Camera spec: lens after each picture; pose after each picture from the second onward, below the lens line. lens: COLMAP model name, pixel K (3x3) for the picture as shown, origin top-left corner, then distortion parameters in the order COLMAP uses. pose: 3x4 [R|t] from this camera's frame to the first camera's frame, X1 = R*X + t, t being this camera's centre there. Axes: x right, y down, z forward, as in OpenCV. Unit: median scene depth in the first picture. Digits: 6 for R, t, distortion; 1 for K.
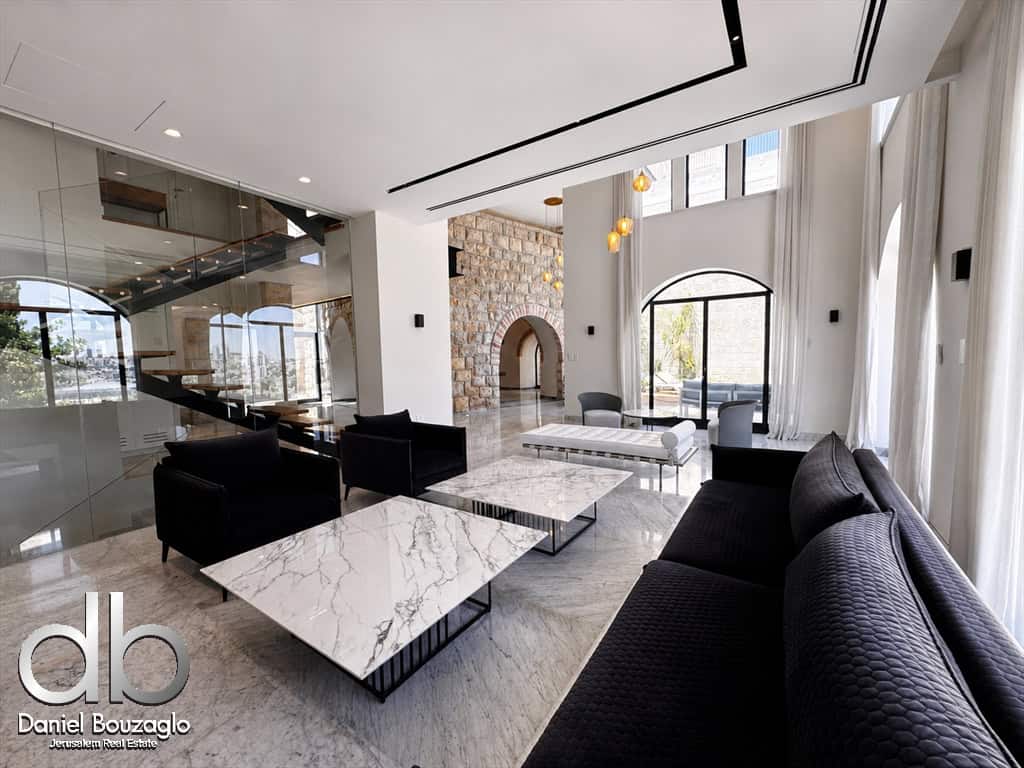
lens RADIAL K [[409.9, 0, 515.1], [0, 409.9, 384.8], [0, 0, 1]] dist [-0.002332, -0.000391]
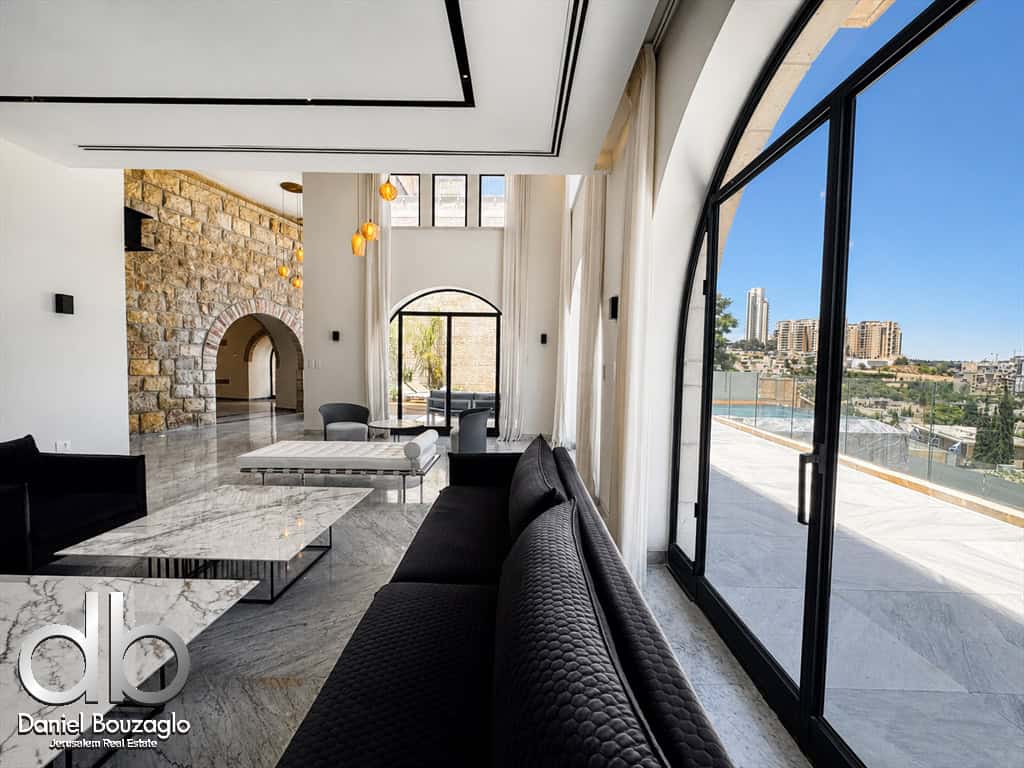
lens RADIAL K [[409.9, 0, 515.1], [0, 409.9, 384.8], [0, 0, 1]] dist [-0.002332, -0.000391]
pose [[0.833604, 0.007021, 0.552318, 0.018721], [0.005299, 0.999772, -0.020707, -0.002393], [-0.552337, 0.020188, 0.833376, 0.012881]]
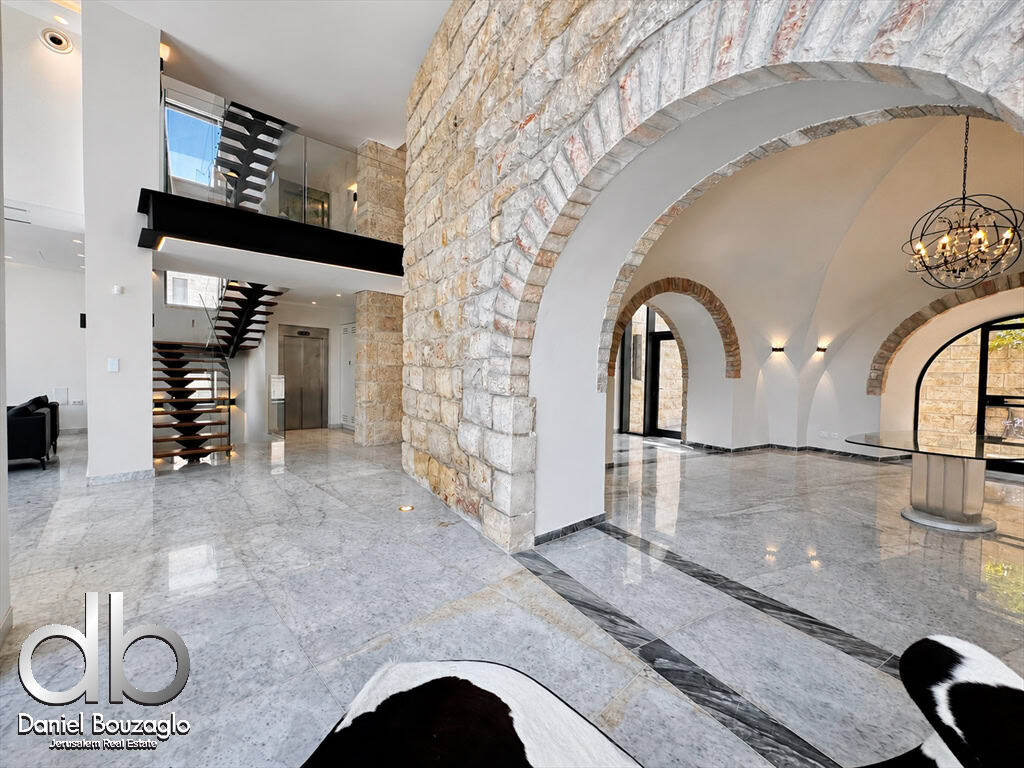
lens RADIAL K [[409.9, 0, 515.1], [0, 409.9, 384.8], [0, 0, 1]] dist [-0.002332, -0.000391]
pose [[0.969642, 0.041895, -0.240911, 0.070707], [-0.053868, 0.997608, -0.043325, -0.115219], [0.238520, 0.054987, 0.969580, 1.767384]]
